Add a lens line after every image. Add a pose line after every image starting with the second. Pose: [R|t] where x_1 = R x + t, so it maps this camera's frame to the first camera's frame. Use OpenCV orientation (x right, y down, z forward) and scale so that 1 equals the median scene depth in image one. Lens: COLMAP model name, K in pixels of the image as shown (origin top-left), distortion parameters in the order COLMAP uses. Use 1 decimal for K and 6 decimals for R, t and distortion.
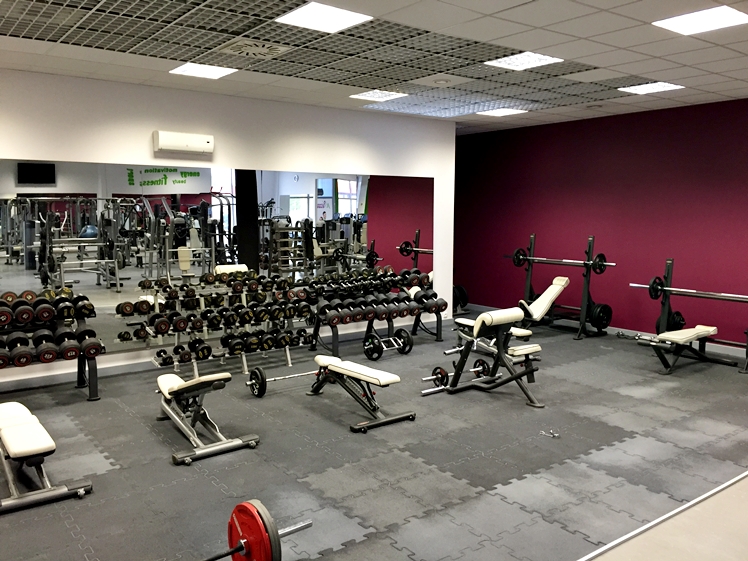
lens RADIAL K [[637.5, 0, 374.4], [0, 637.5, 280.3], [0, 0, 1]] dist [0.082762, -0.115748]
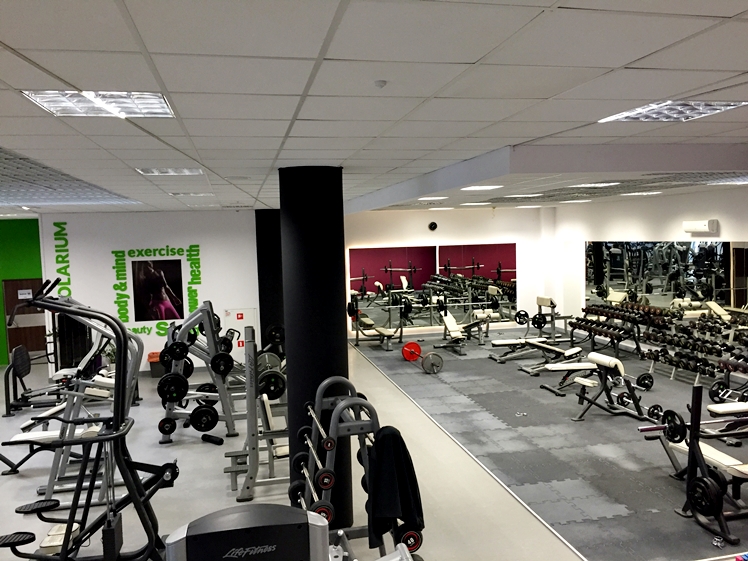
lens RADIAL K [[637.5, 0, 375.1], [0, 637.5, 278.9], [0, 0, 1]] dist [0.082762, -0.115748]
pose [[-0.426724, 0.070332, -0.901643, 1.952349], [-0.073782, 0.990941, 0.112216, -0.279455], [0.901367, 0.114410, -0.417669, 1.309409]]
